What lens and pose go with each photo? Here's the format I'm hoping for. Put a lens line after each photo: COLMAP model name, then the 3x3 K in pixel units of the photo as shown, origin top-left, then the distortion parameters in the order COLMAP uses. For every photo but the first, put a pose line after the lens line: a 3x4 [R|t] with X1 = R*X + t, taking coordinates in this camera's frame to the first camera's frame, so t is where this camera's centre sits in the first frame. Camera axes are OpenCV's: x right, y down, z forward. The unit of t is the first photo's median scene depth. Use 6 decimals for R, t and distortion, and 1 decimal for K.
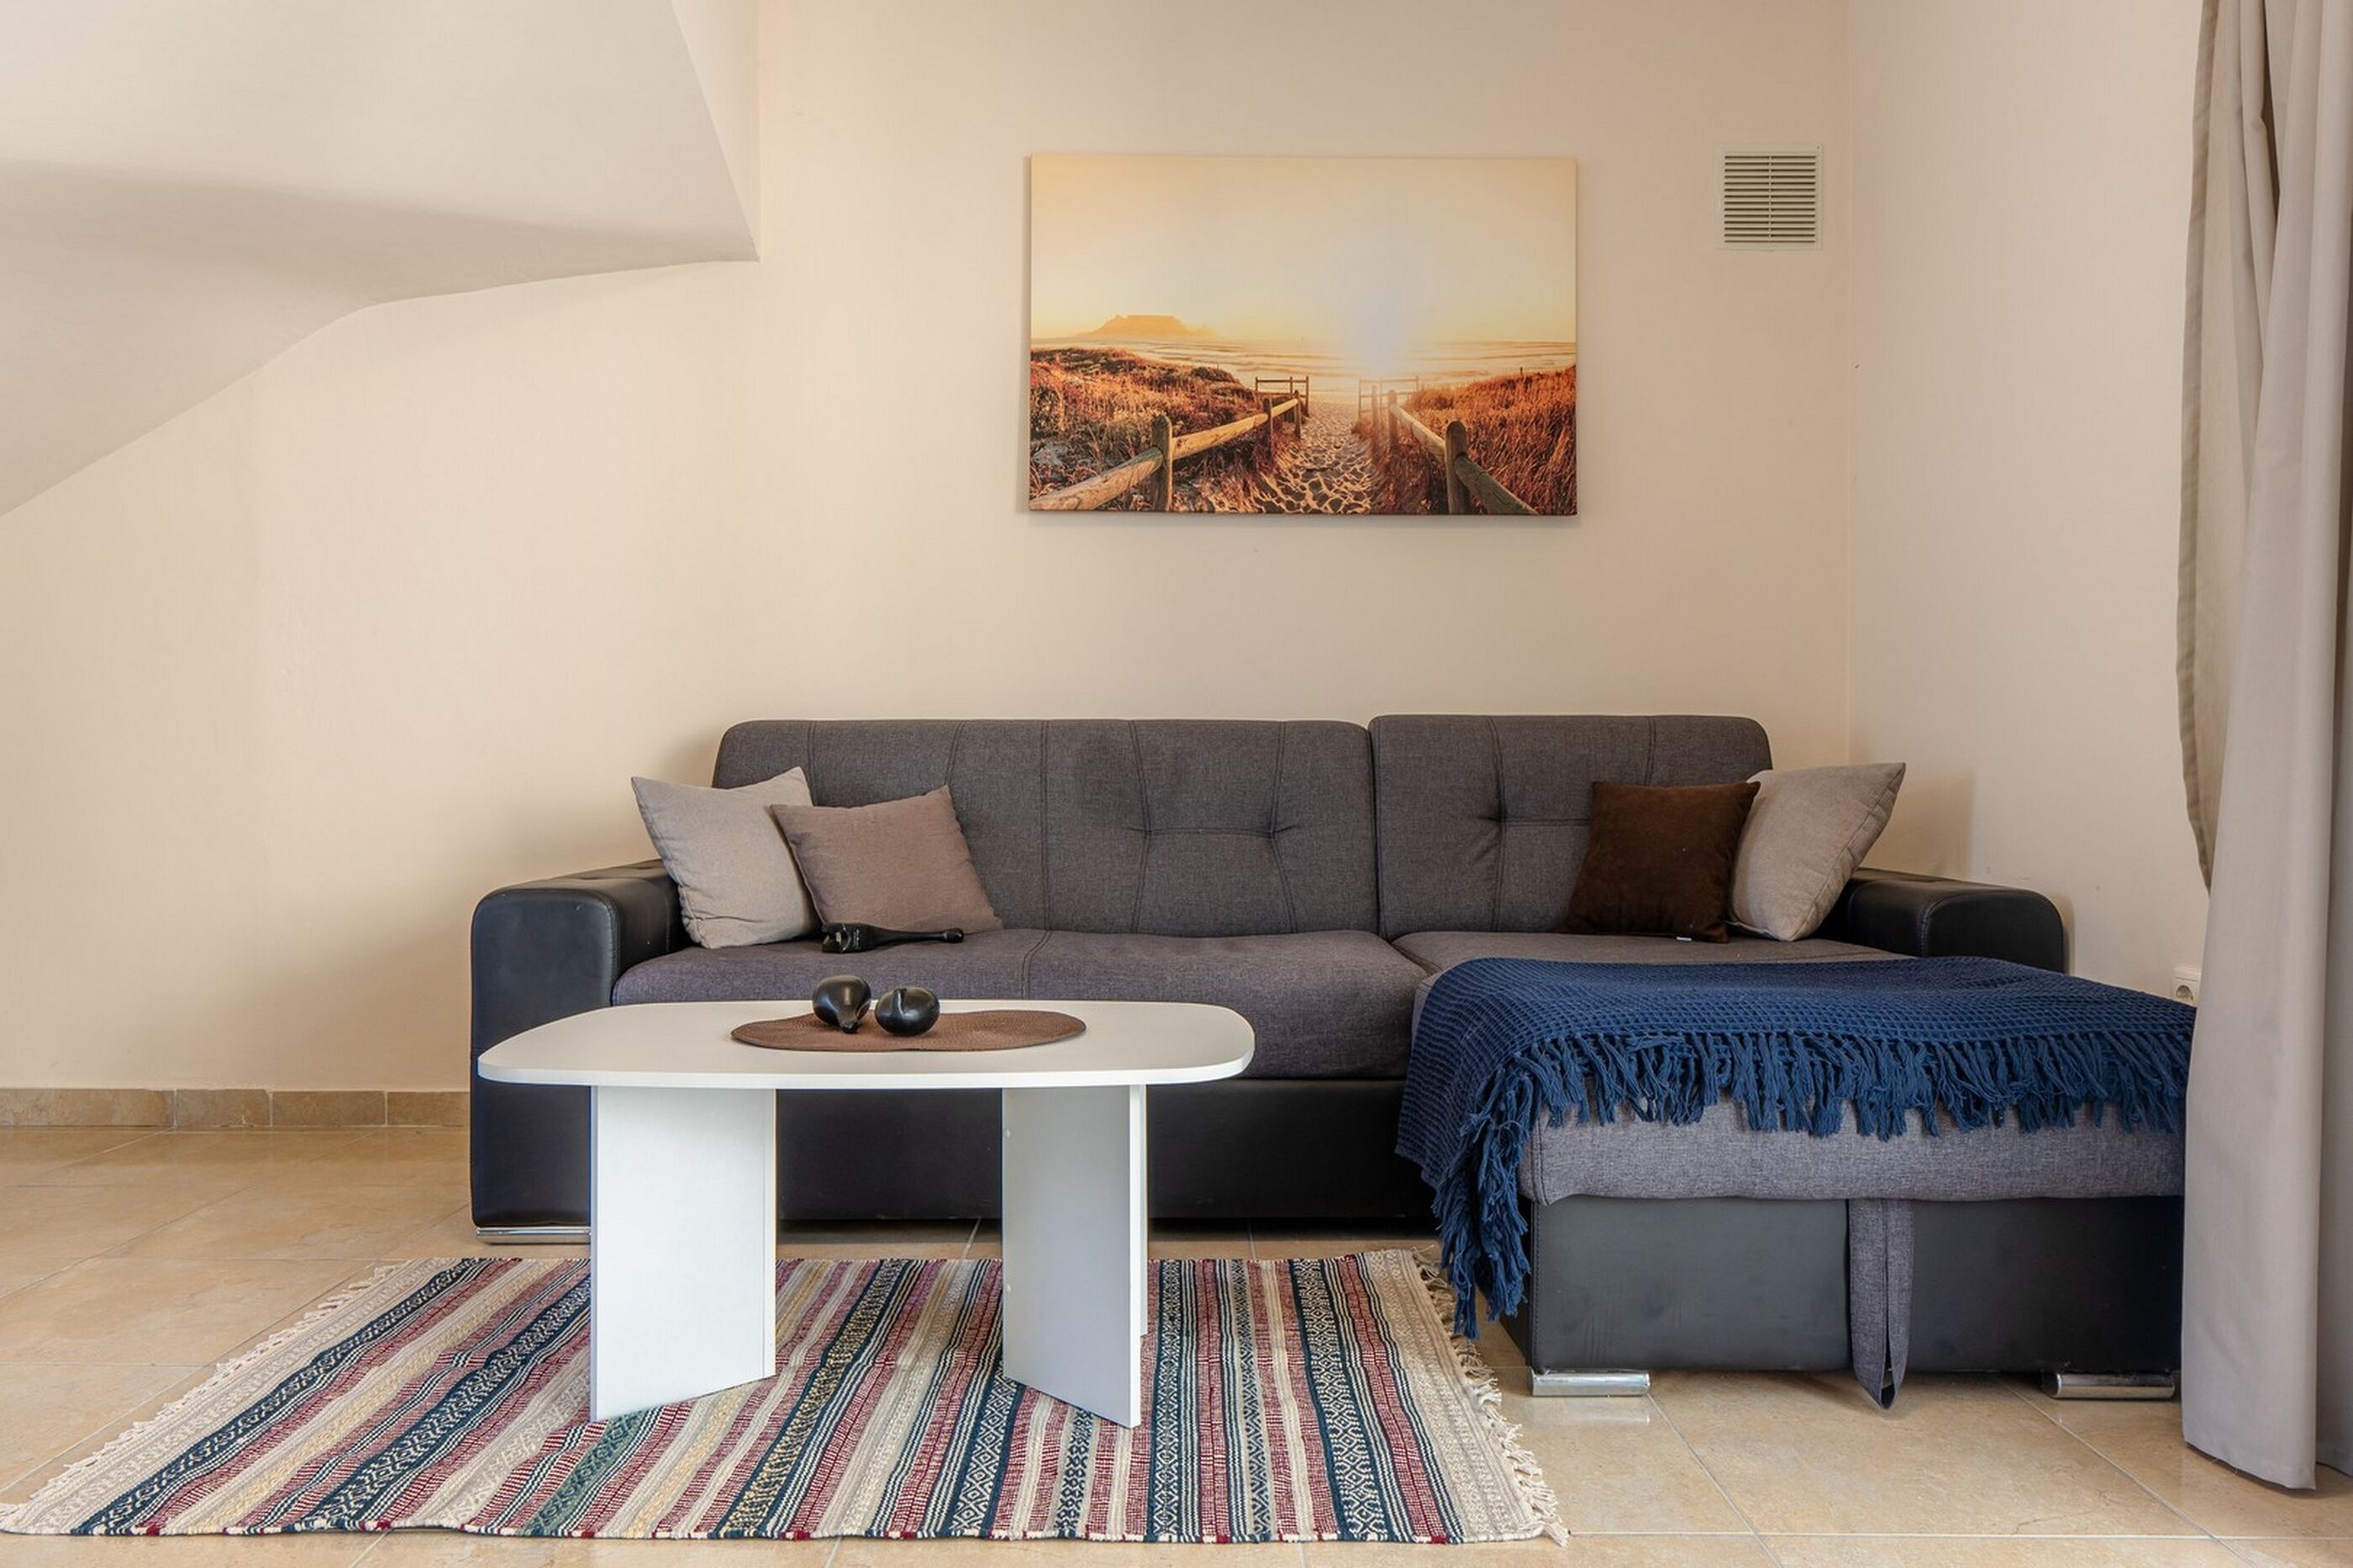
lens RADIAL K [[1554.7, 0, 1231.7], [0, 1554.7, 783.5], [0, 0, 1]] dist [-0.002032, 0.000557]
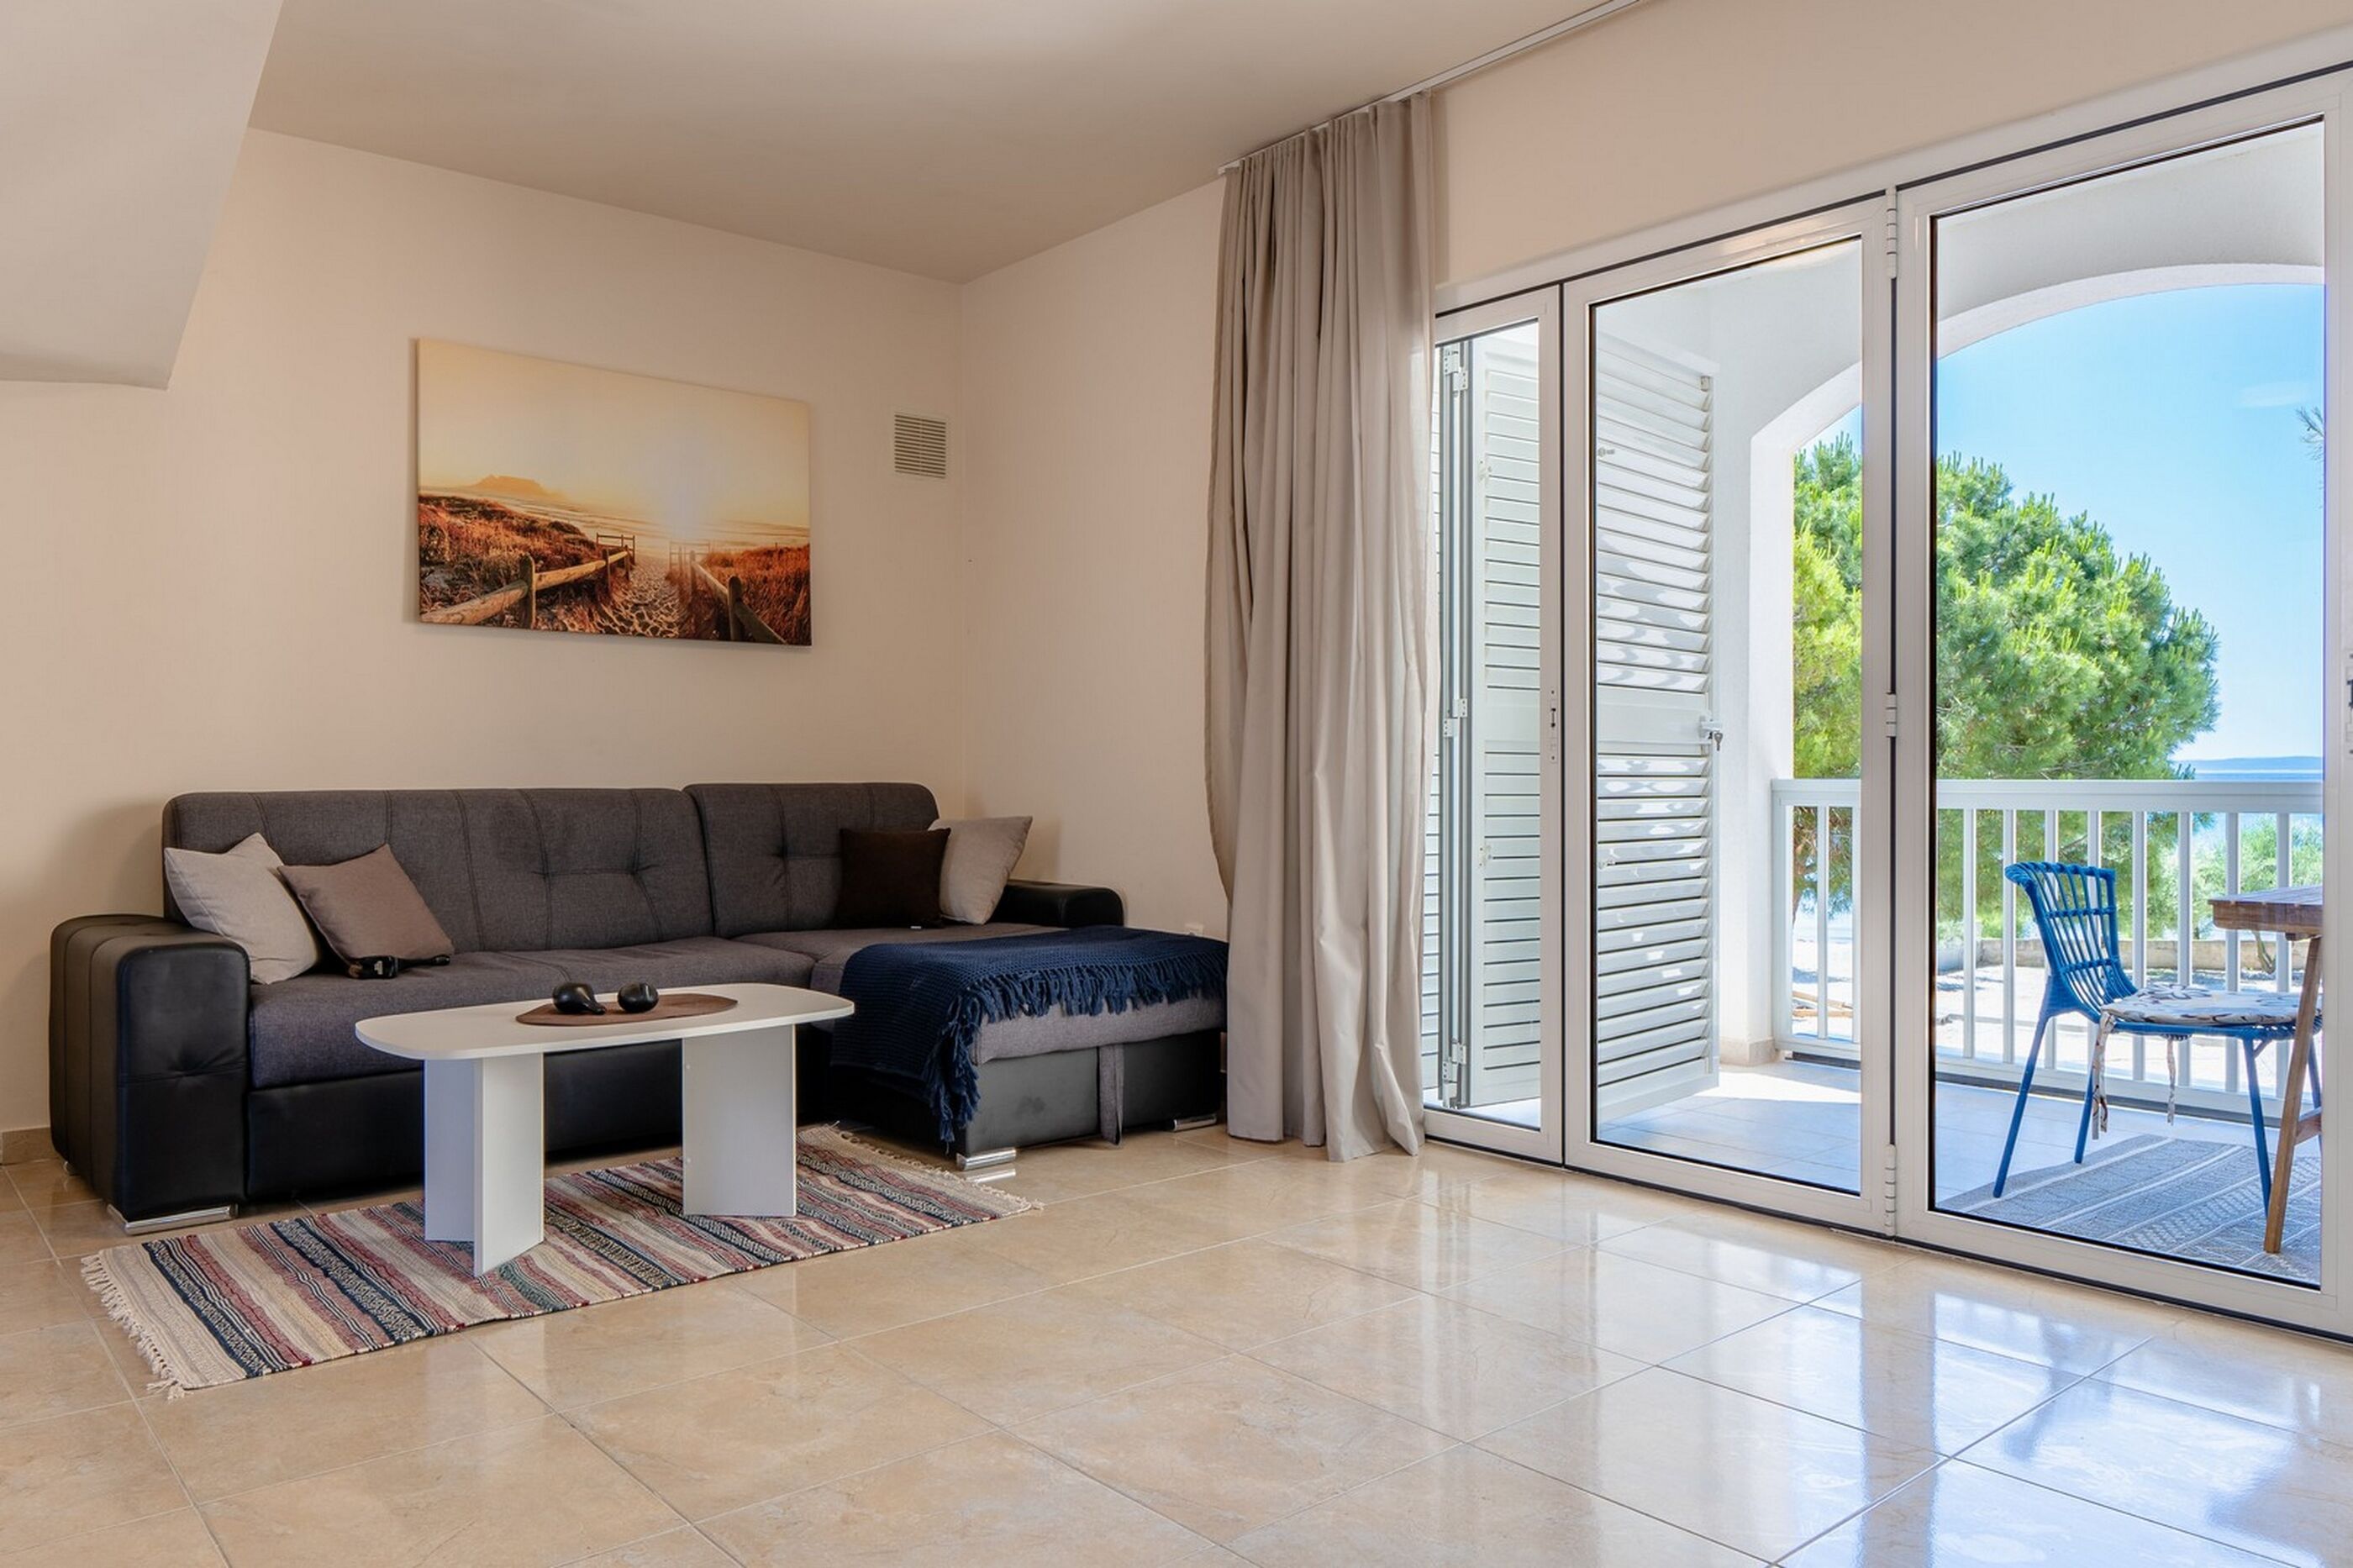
lens RADIAL K [[1583.2, 0, 1106.4], [0, 1583.2, 777.0], [0, 0, 1]] dist [0.007182, 0.000317]
pose [[0.783094, -0.004766, 0.621885, -0.495054], [0.005216, 0.999986, 0.001096, -0.048727], [-0.621882, 0.002386, 0.783108, -0.351592]]
